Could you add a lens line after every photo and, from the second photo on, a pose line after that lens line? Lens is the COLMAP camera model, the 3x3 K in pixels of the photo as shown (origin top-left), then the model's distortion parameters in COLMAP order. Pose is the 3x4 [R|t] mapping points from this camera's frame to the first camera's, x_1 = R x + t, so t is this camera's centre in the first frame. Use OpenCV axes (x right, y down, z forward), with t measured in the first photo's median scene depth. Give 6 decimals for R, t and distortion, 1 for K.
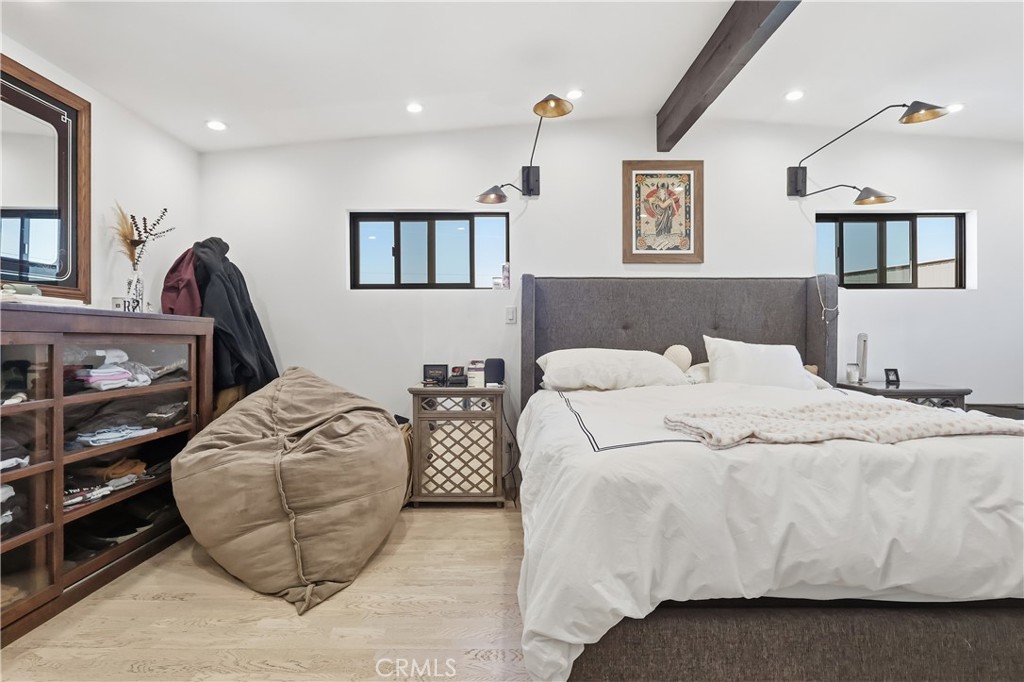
lens RADIAL K [[492.4, 0, 512.0], [0, 492.4, 341.0], [0, 0, 1]] dist [0.000187, 0.000408]
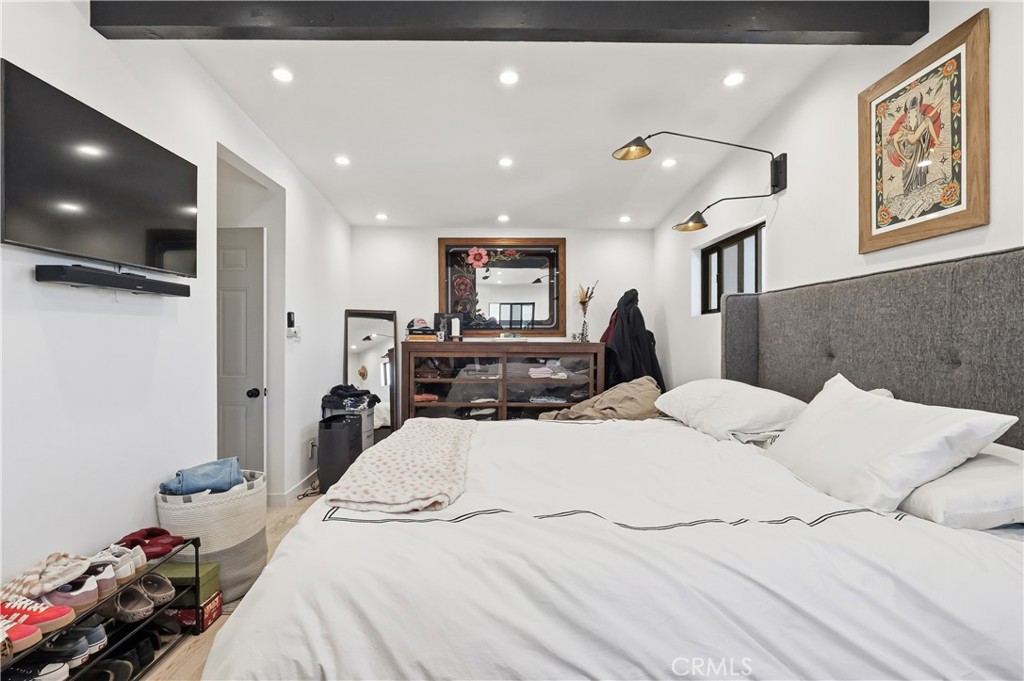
lens RADIAL K [[492.4, 0, 512.0], [0, 492.4, 340.5], [0, 0, 1]] dist [0.000187, 0.000408]
pose [[0.022375, 0.002069, -0.999748, 0.854176], [-0.004526, 0.999988, 0.001968, -0.045275], [0.999739, 0.004481, 0.022384, 0.533928]]
